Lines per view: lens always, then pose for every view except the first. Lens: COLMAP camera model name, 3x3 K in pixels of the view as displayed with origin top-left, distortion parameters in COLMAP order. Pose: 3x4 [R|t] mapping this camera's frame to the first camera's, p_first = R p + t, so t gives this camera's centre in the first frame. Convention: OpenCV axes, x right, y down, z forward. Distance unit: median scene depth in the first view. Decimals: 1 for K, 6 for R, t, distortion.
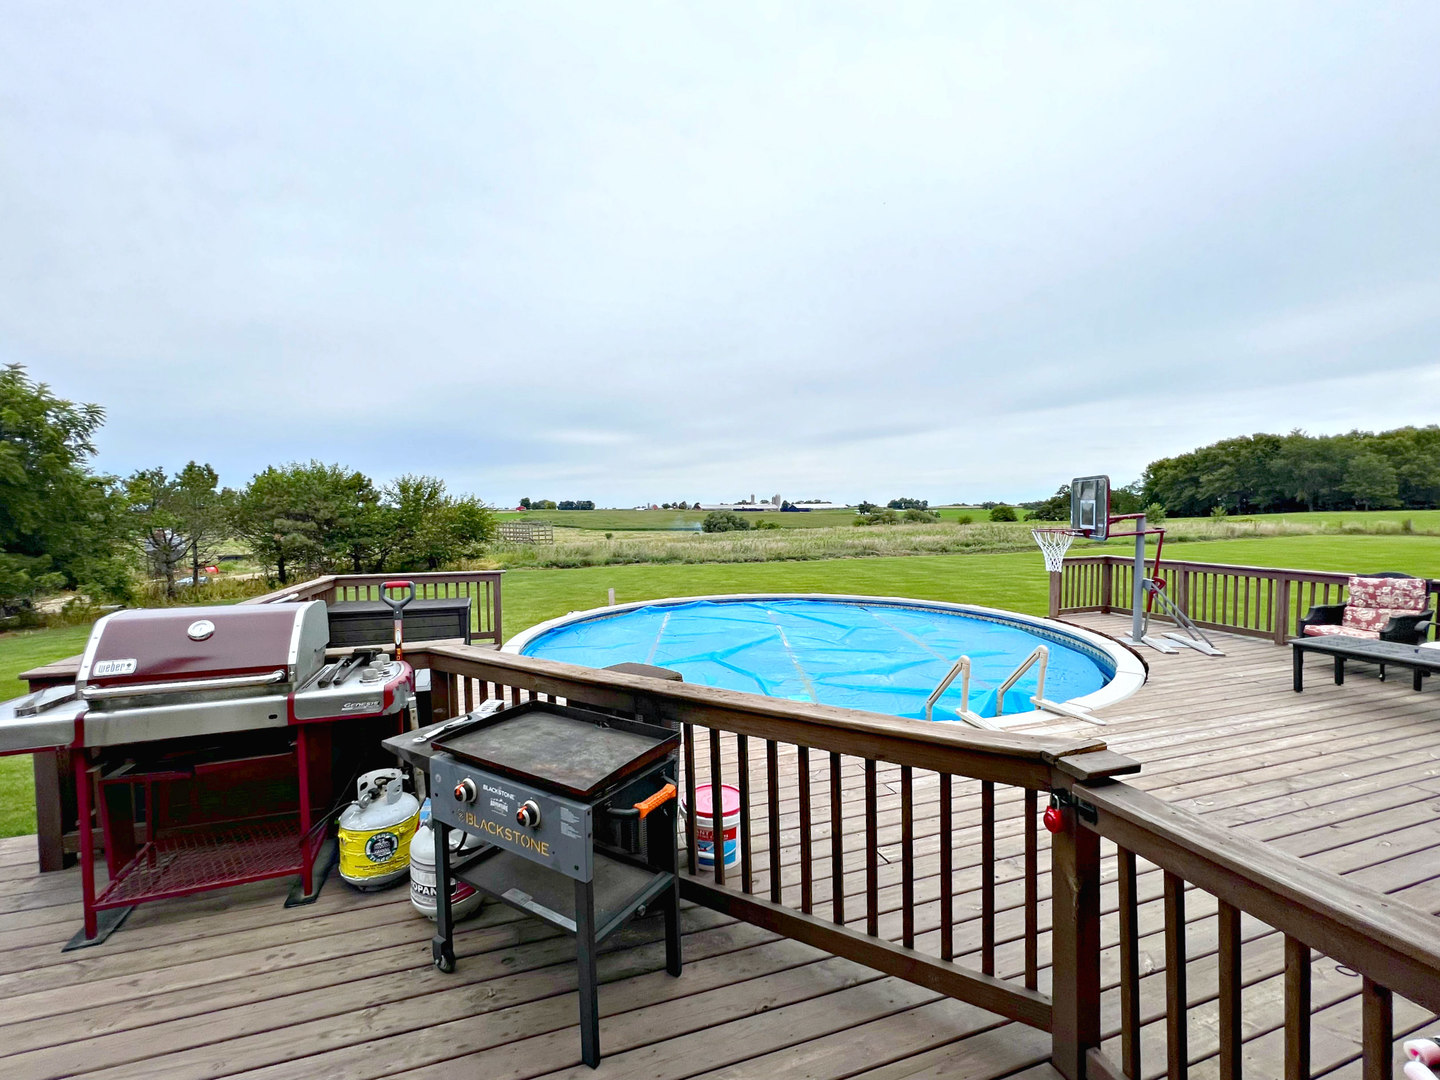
lens RADIAL K [[590.4, 0, 721.4], [0, 590.4, 546.8], [0, 0, 1]] dist [0.000369, 0.000208]
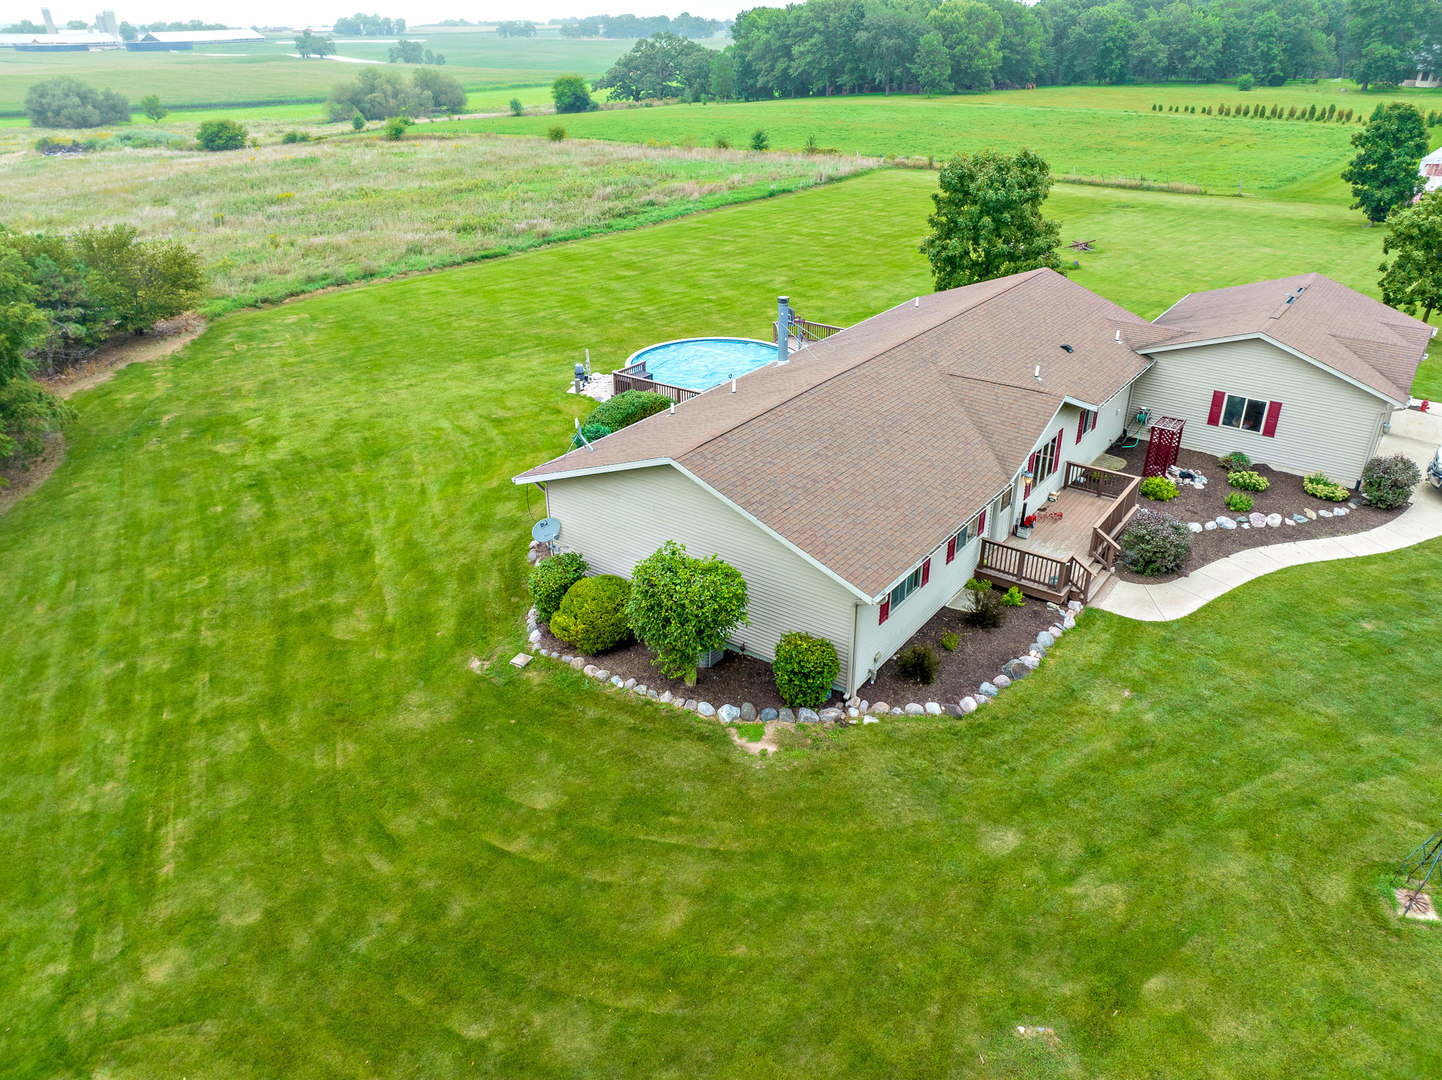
lens RADIAL K [[1023.3, 0, 721.0], [0, 1023.3, 540.0], [0, 0, 1]] dist [-0.057252, 0.027095]
pose [[0.811988, -0.261503, 0.521816, -0.173177], [0.028484, 0.910708, 0.412068, -0.072732], [-0.582979, -0.319730, 0.746932, -0.200313]]
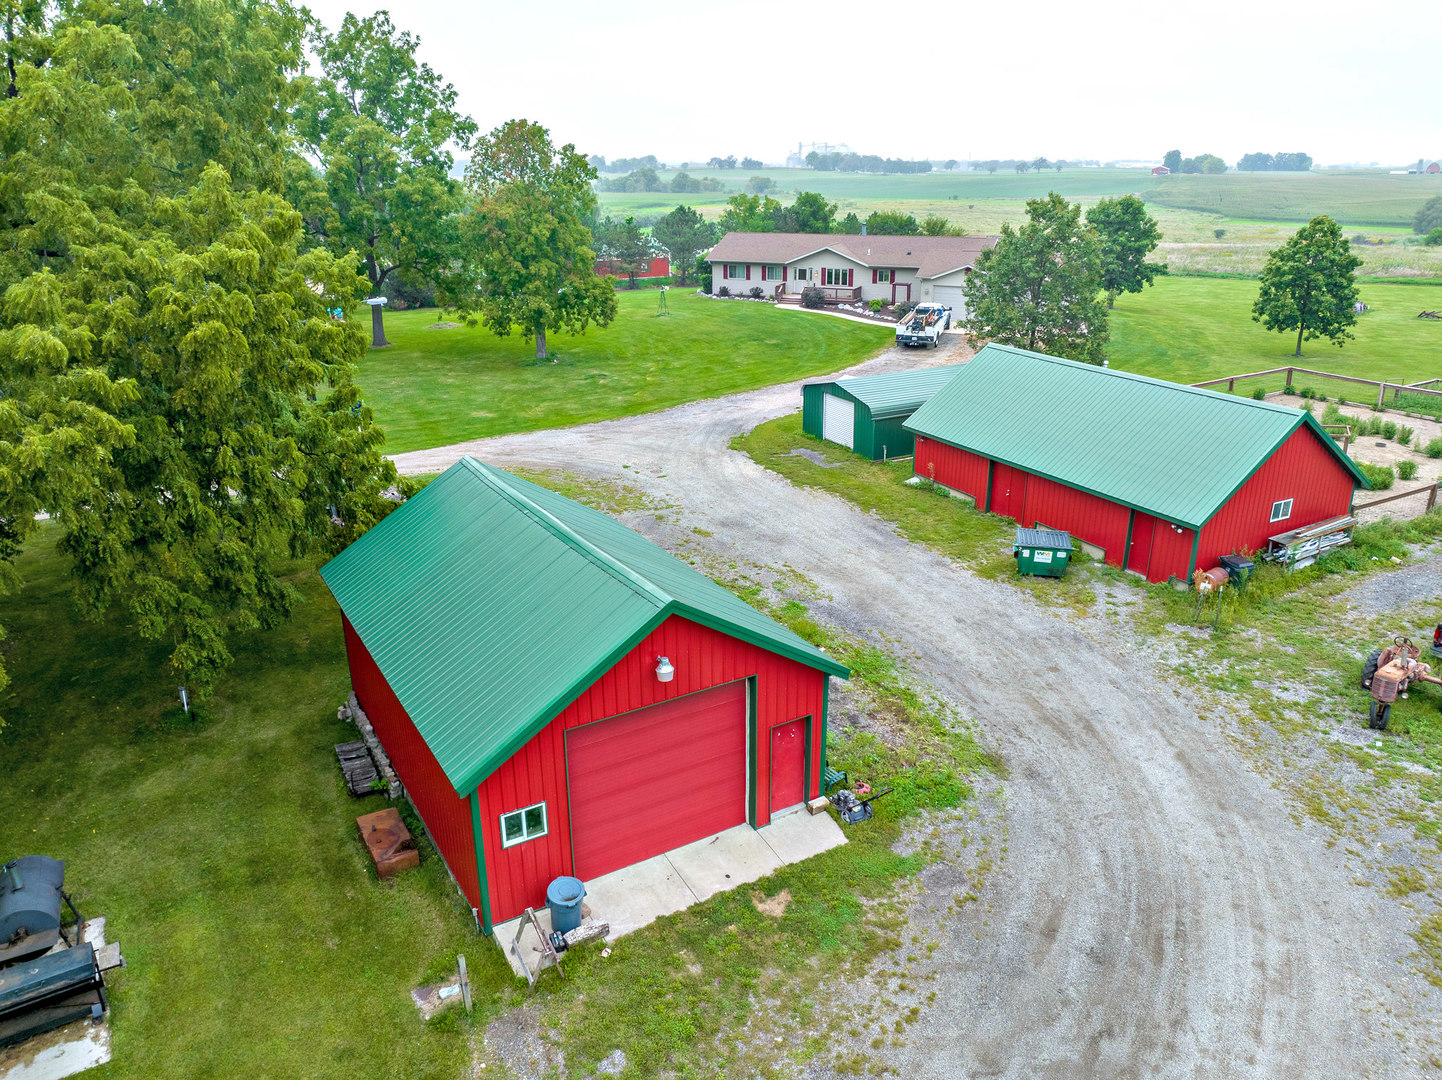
lens RADIAL K [[1023.3, 0, 721.0], [0, 1023.3, 540.0], [0, 0, 1]] dist [-0.057252, 0.027095]
pose [[0.734510, 0.232874, -0.637389, 0.382177], [-0.034230, 0.950792, 0.307932, -0.031109], [0.677734, -0.204361, 0.706337, -0.585849]]
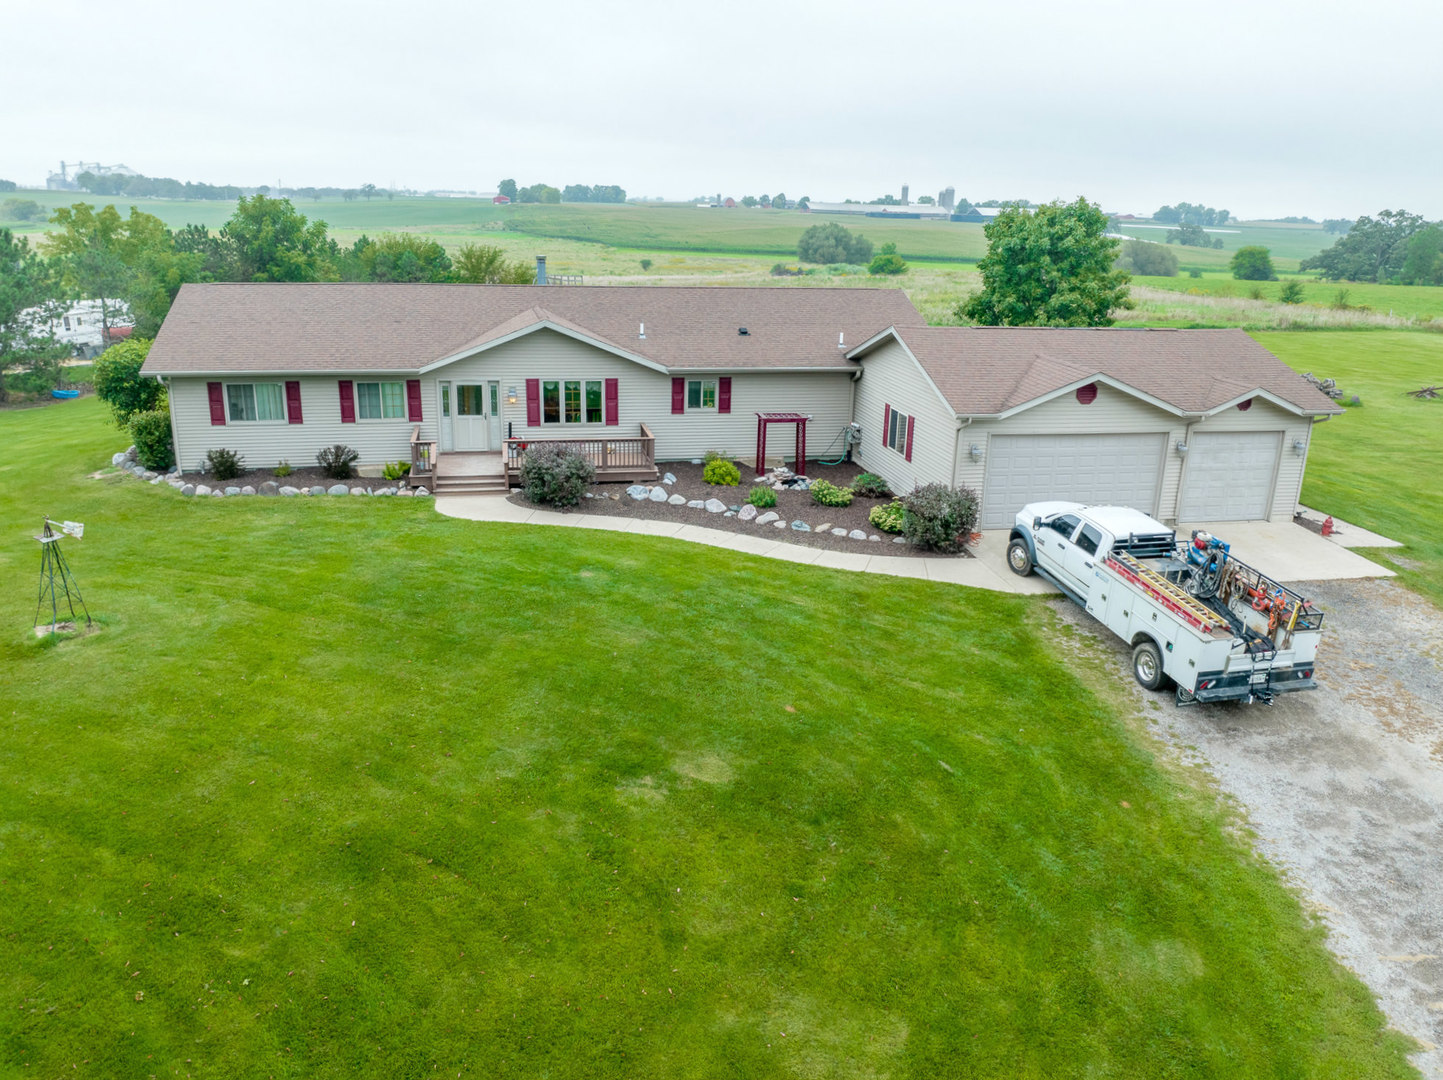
lens RADIAL K [[1063.1, 0, 721.5], [0, 1063.1, 540.0], [0, 0, 1]] dist [-0.054319, 0.009032]
pose [[0.991762, 0.067429, -0.108907, 0.062013], [-0.038641, 0.968113, 0.247518, -0.024748], [0.122124, -0.241270, 0.962743, -0.296880]]
